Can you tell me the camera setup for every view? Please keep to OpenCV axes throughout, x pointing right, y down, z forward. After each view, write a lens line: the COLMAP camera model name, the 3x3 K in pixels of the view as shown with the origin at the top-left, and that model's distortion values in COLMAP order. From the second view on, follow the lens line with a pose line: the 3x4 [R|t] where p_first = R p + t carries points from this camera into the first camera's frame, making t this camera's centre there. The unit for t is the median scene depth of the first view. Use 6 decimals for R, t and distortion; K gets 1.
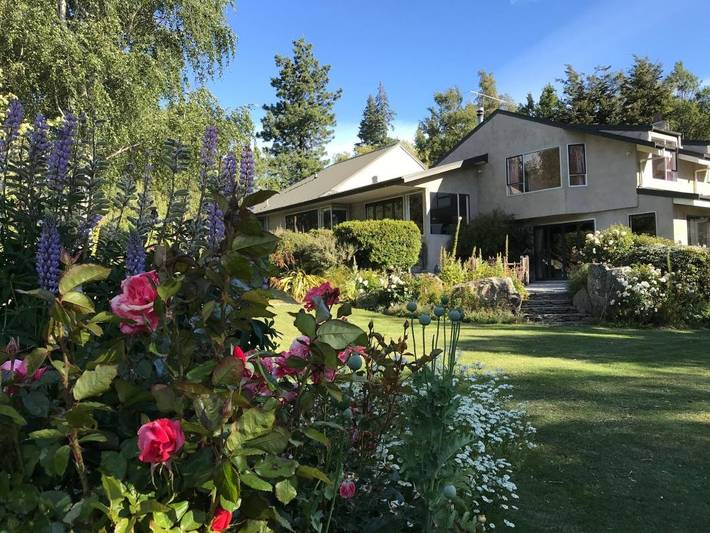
lens RADIAL K [[628.3, 0, 355.0], [0, 628.3, 266.5], [0, 0, 1]] dist [0.002845, -0.001919]
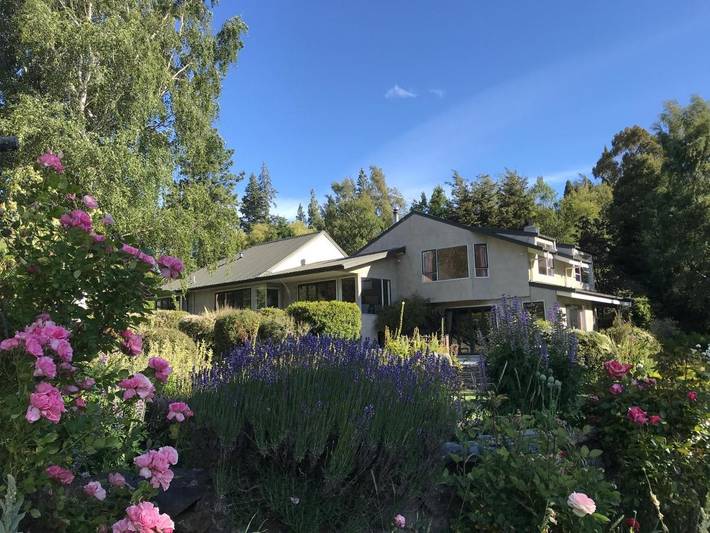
lens RADIAL K [[628.3, 0, 355.0], [0, 628.3, 266.5], [0, 0, 1]] dist [0.002845, -0.001919]
pose [[0.971937, 0.037849, 0.232177, -0.160819], [-0.011879, 0.993609, -0.112248, -0.007312], [-0.234942, 0.106340, 0.966175, -0.124397]]
